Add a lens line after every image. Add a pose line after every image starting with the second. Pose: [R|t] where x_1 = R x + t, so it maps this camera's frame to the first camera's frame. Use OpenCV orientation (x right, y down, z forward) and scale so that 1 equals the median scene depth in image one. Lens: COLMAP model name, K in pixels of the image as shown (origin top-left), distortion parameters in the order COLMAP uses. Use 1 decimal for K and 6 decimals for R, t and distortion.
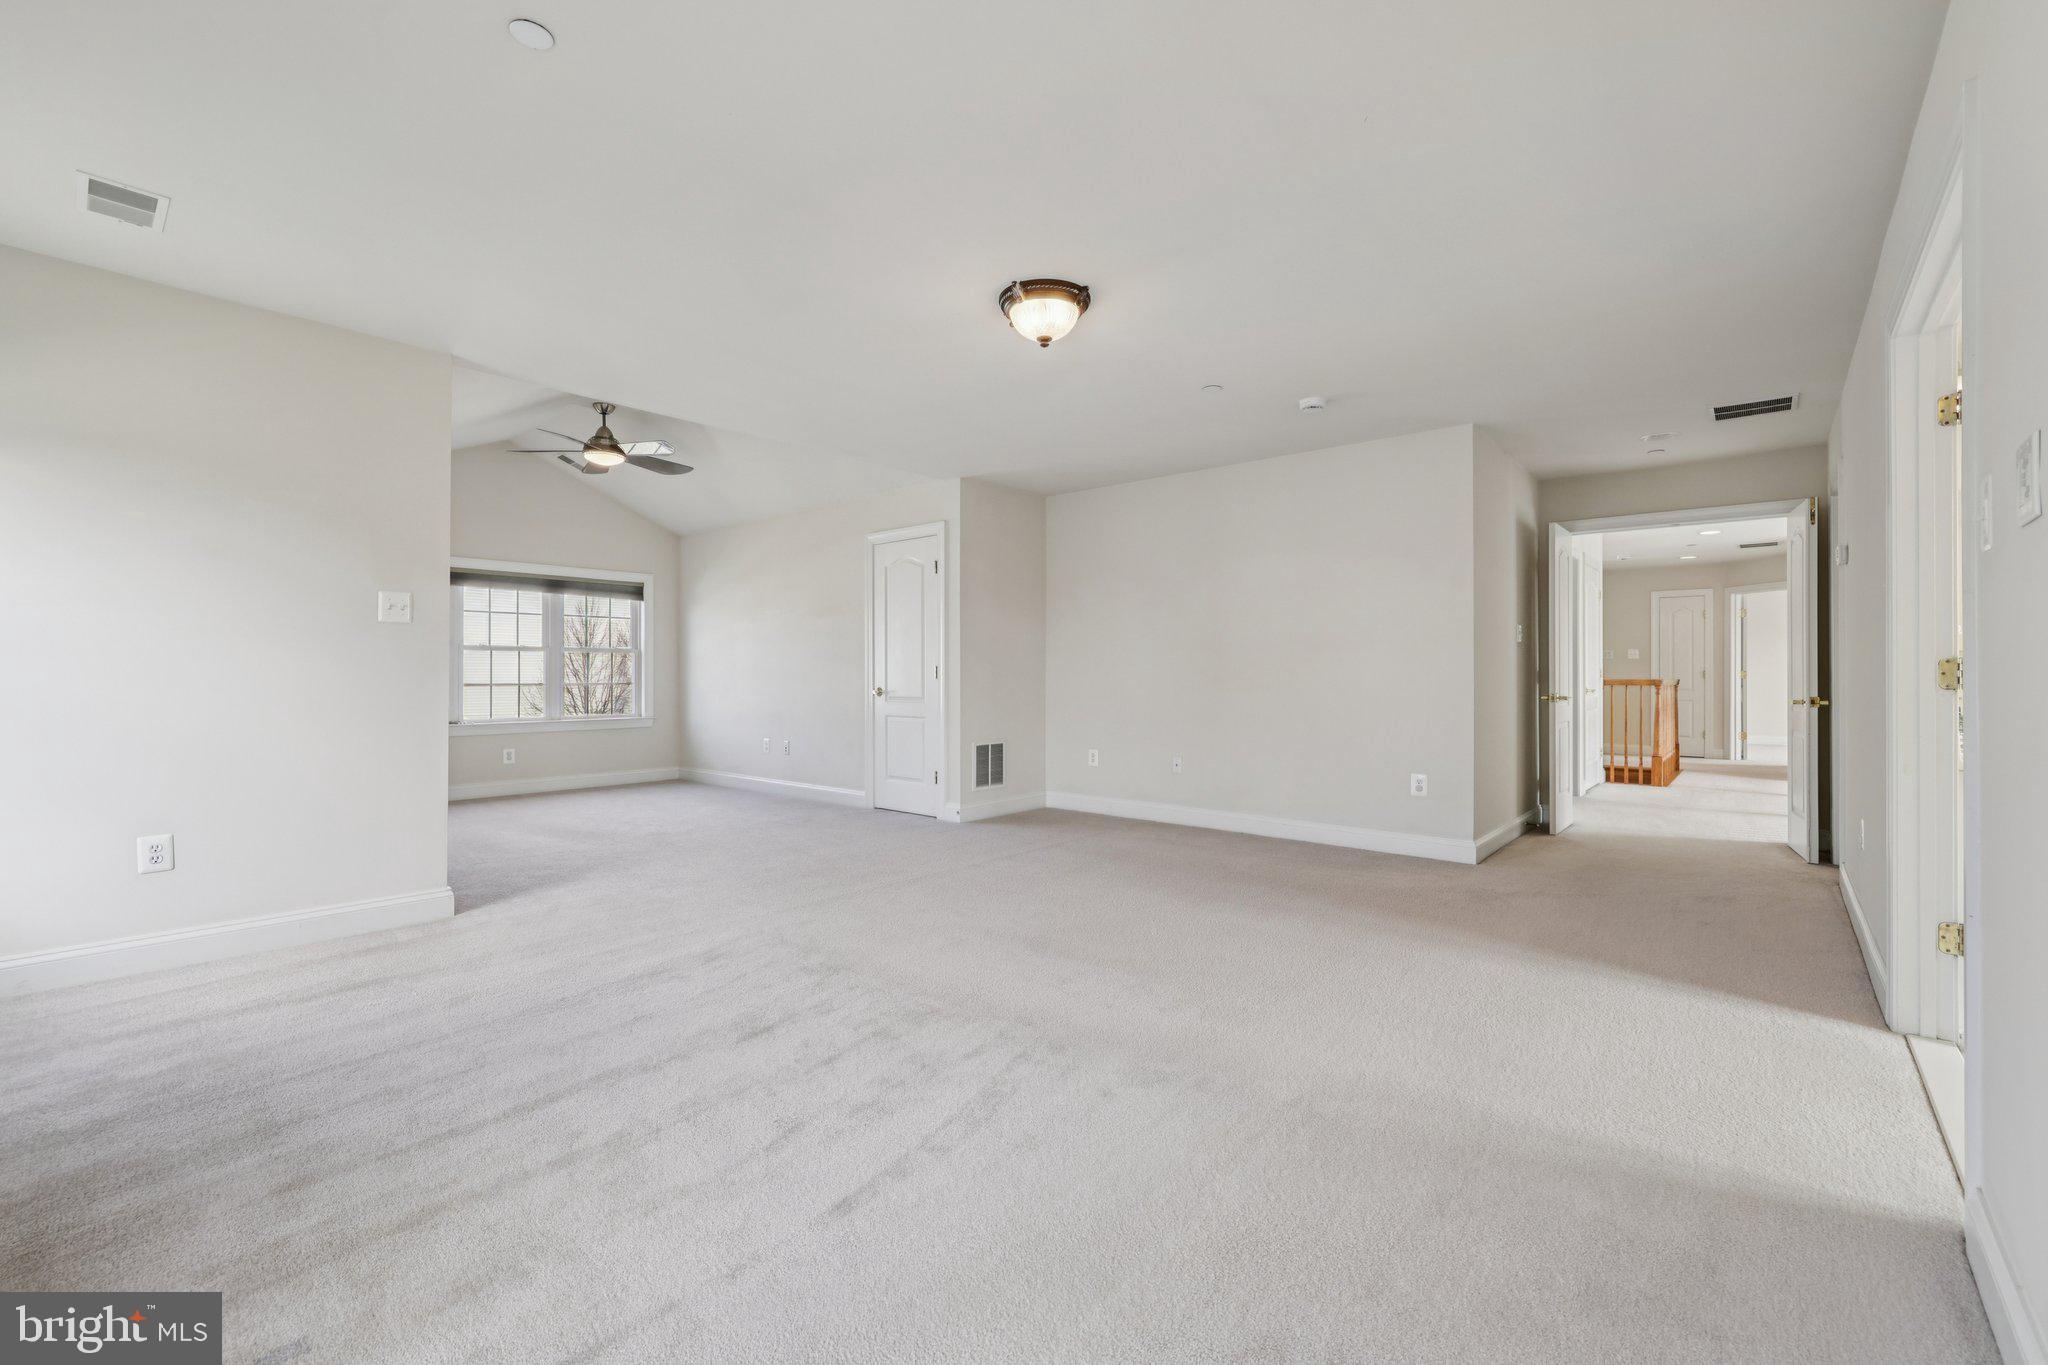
lens RADIAL K [[864.8, 0, 1013.7], [0, 864.8, 673.4], [0, 0, 1]] dist [0.001198, 0.002053]
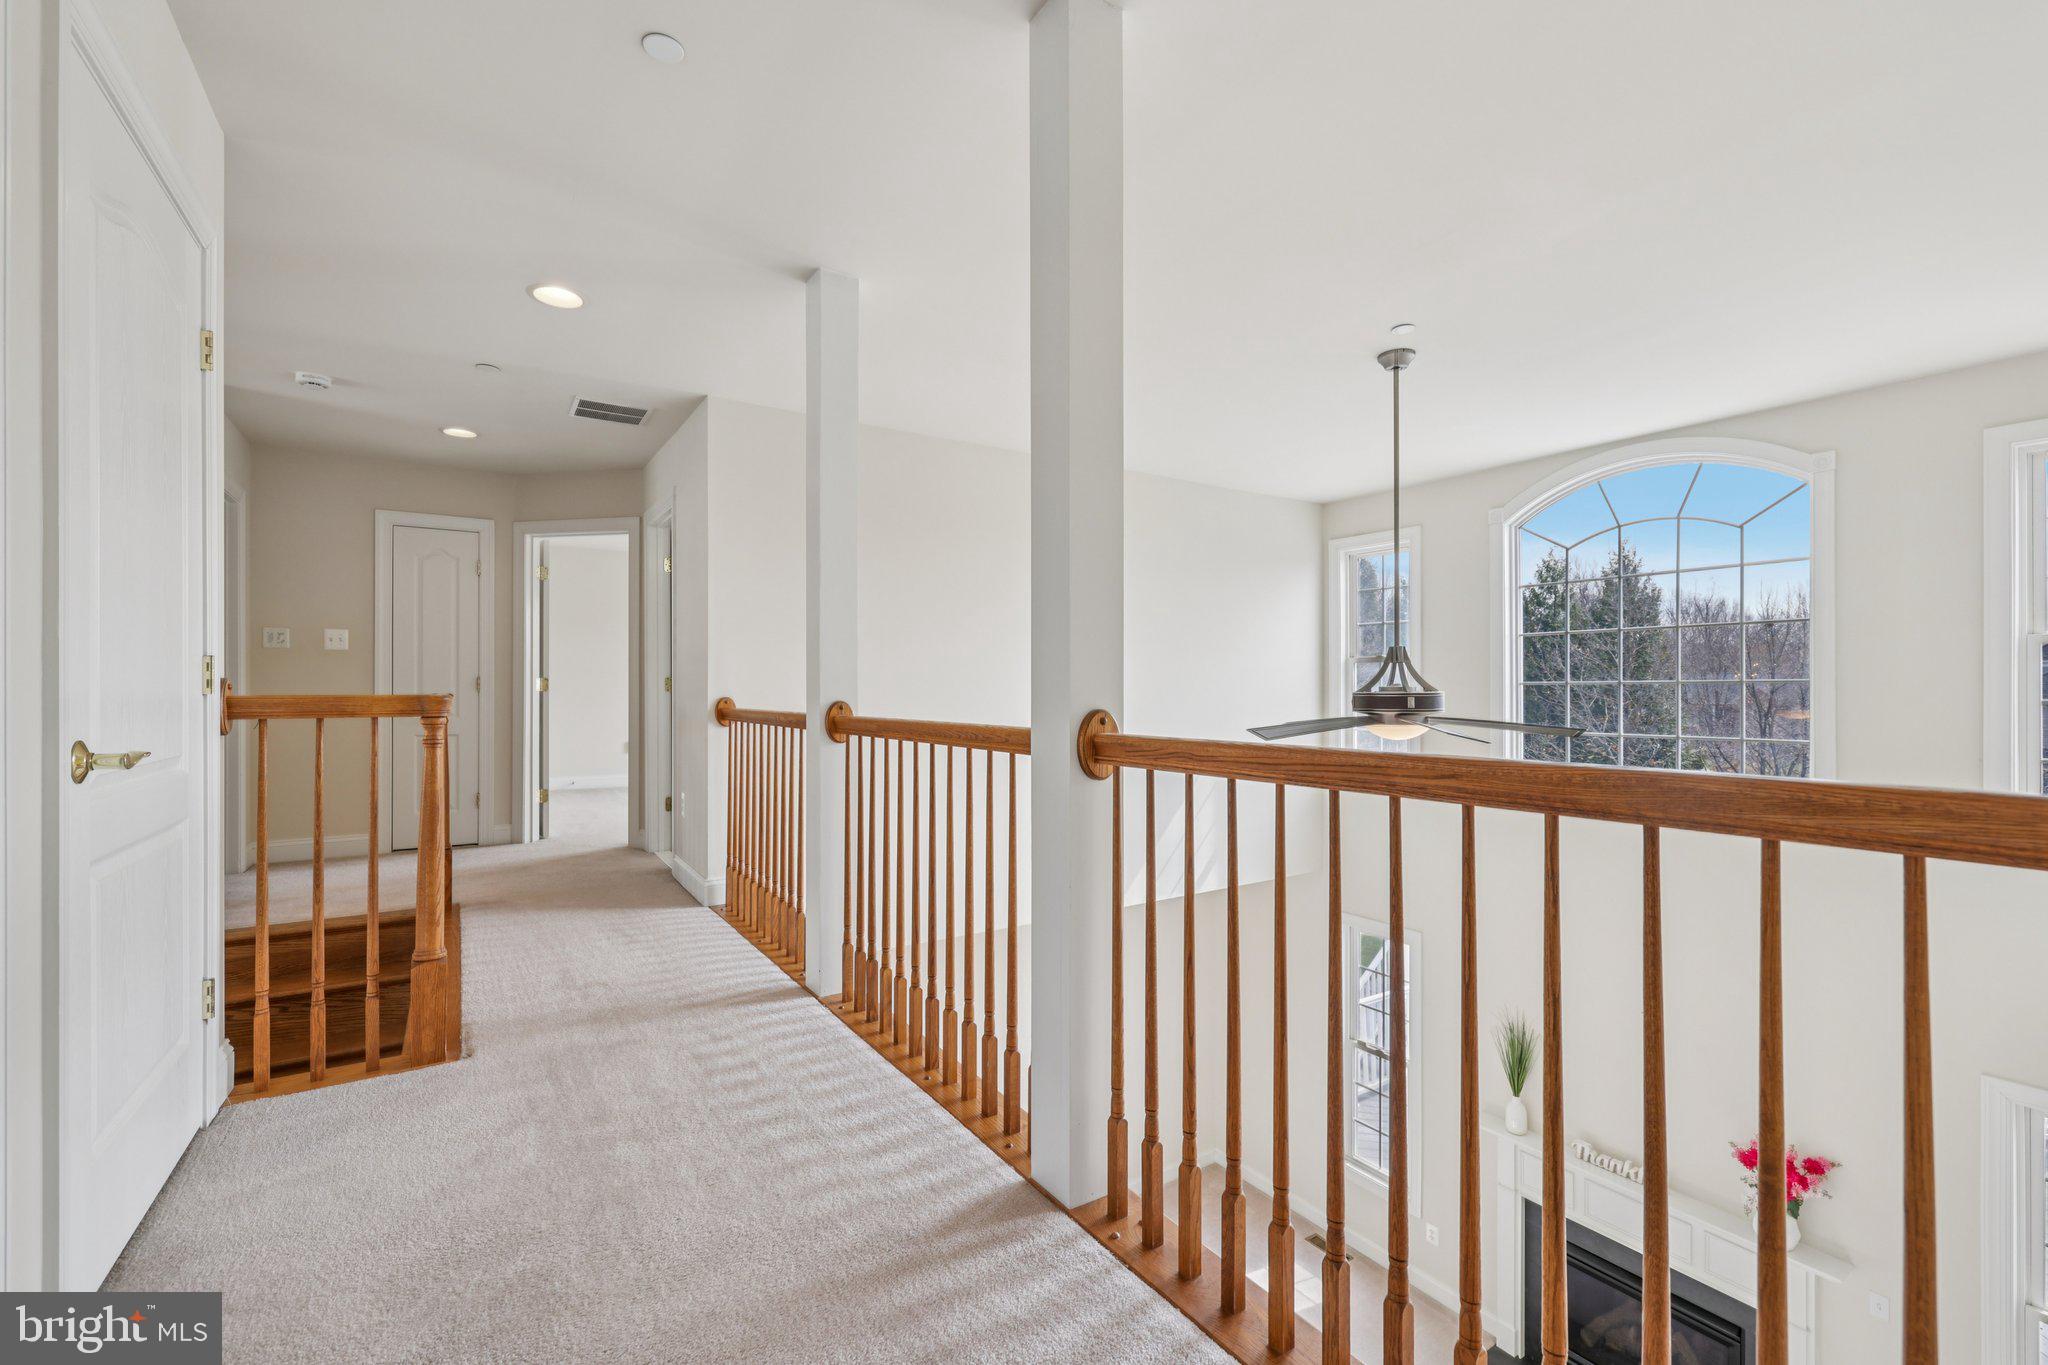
lens RADIAL K [[864.8, 0, 1013.3], [0, 864.8, 684.9], [0, 0, 1]] dist [0.001198, 0.002053]
pose [[0.277978, 0.002654, 0.960584, 0.369652], [-0.000167, 0.999996, -0.002715, 0.003086], [-0.960588, 0.000594, 0.277977, 0.521285]]
